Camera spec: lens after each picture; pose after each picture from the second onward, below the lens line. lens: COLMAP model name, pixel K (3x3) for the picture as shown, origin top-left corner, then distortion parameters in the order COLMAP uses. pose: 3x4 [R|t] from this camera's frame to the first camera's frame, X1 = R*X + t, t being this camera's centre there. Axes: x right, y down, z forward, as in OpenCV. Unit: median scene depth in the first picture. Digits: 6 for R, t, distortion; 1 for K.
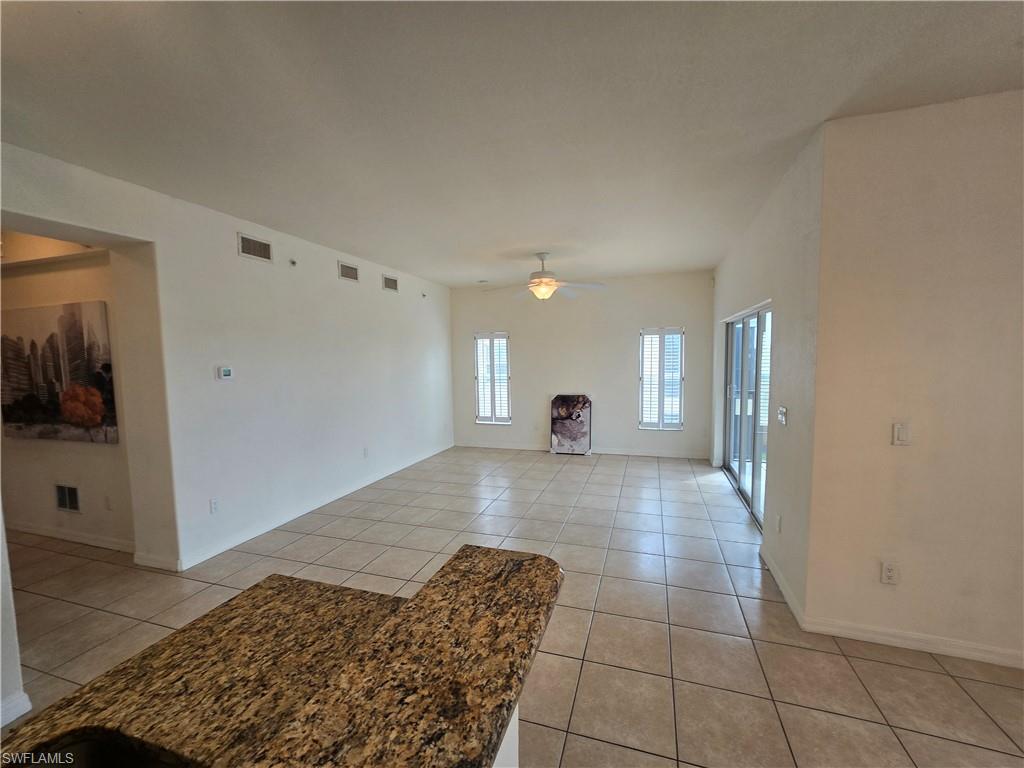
lens RADIAL K [[419.9, 0, 517.2], [0, 419.9, 389.4], [0, 0, 1]] dist [-0.009035, 0.002623]
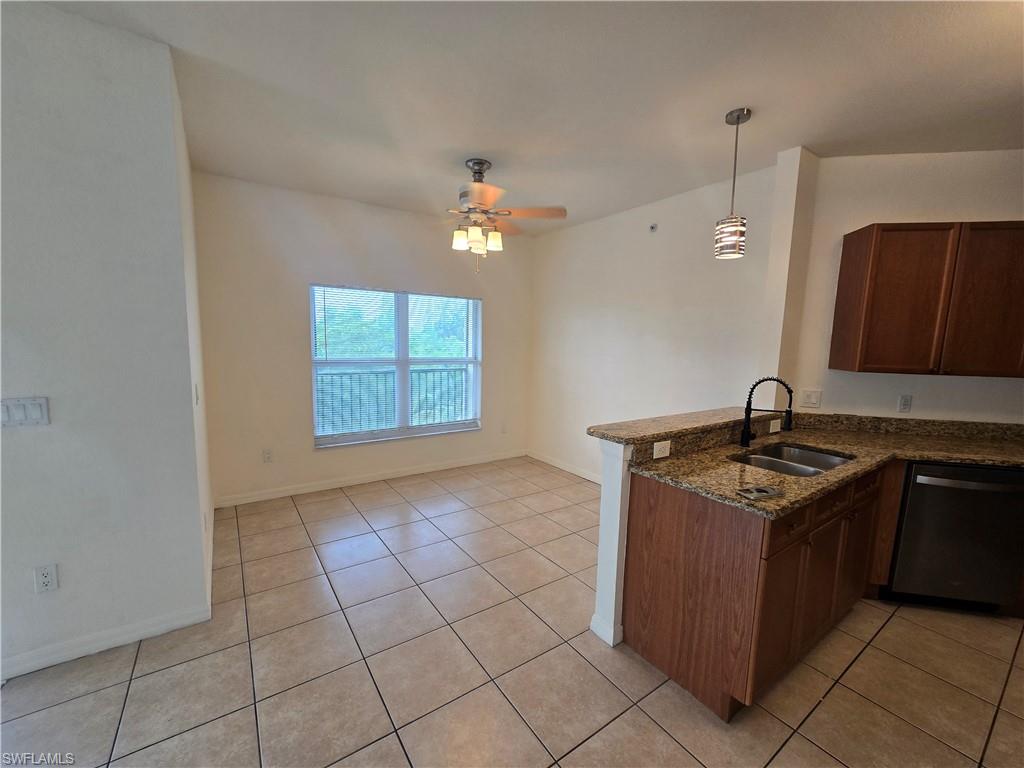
lens RADIAL K [[419.9, 0, 517.4], [0, 419.9, 387.6], [0, 0, 1]] dist [-0.009035, 0.002623]
pose [[-0.796068, -0.078055, 0.600152, -0.216818], [0.034777, 0.984110, 0.174123, -0.037071], [-0.604207, 0.159485, -0.780704, 0.716233]]
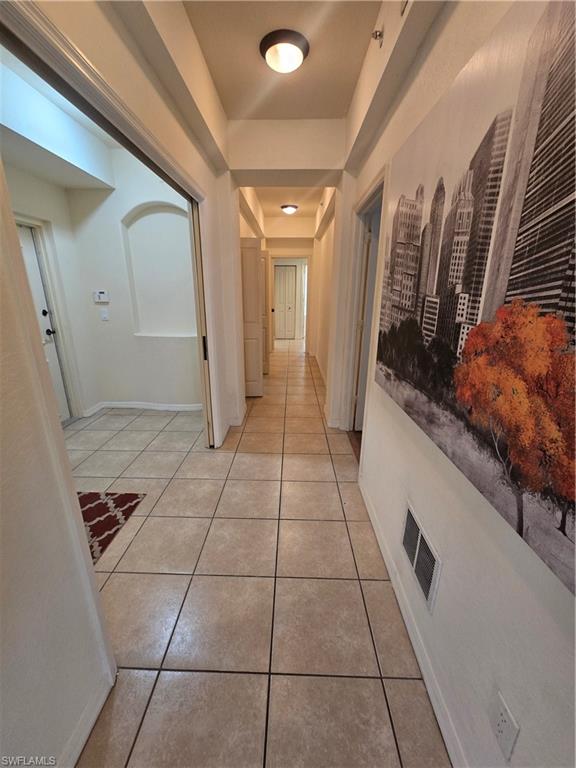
lens RADIAL K [[314.9, 0, 283.6], [0, 314.9, 384.6], [0, 0, 1]] dist [-0.009035, 0.002623]
pose [[0.277669, 0.294716, -0.914354, -0.763431], [-0.089677, 0.955577, 0.280770, -0.004380], [0.956482, 0.004035, 0.291763, 0.673195]]
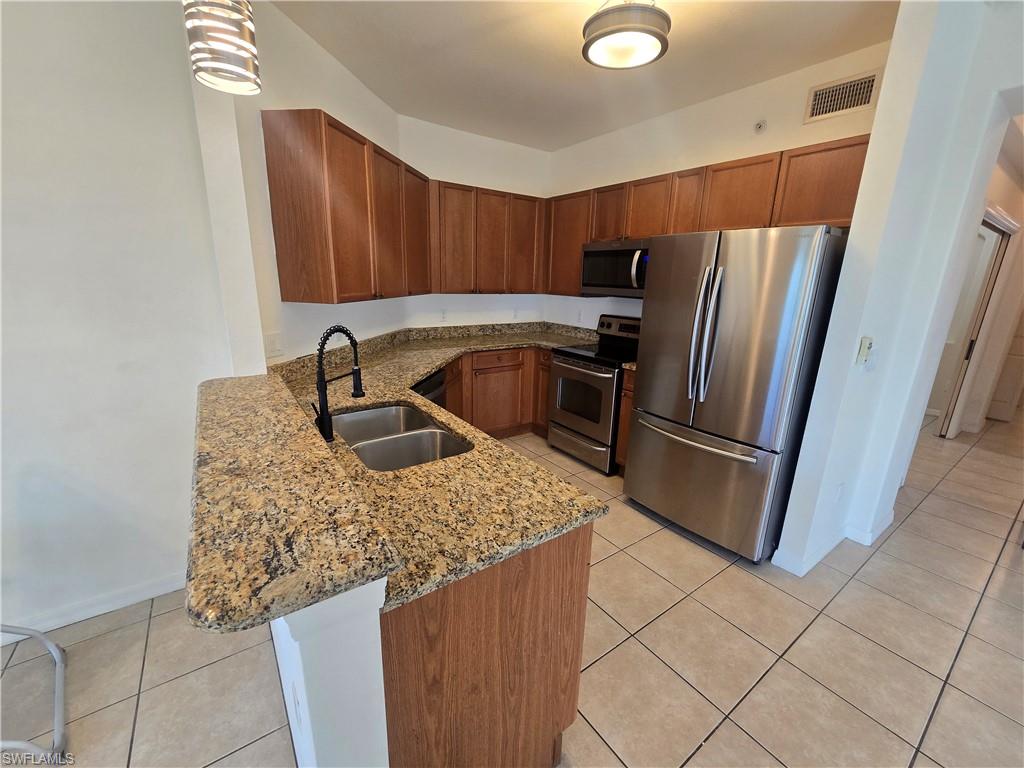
lens RADIAL K [[419.9, 0, 517.2], [0, 419.9, 388.6], [0, 0, 1]] dist [-0.009035, 0.002623]
pose [[-0.596707, 0.207068, -0.775283, 0.056113], [-0.087099, 0.943713, 0.319091, -0.020015], [0.797718, 0.257930, -0.545085, 0.402868]]
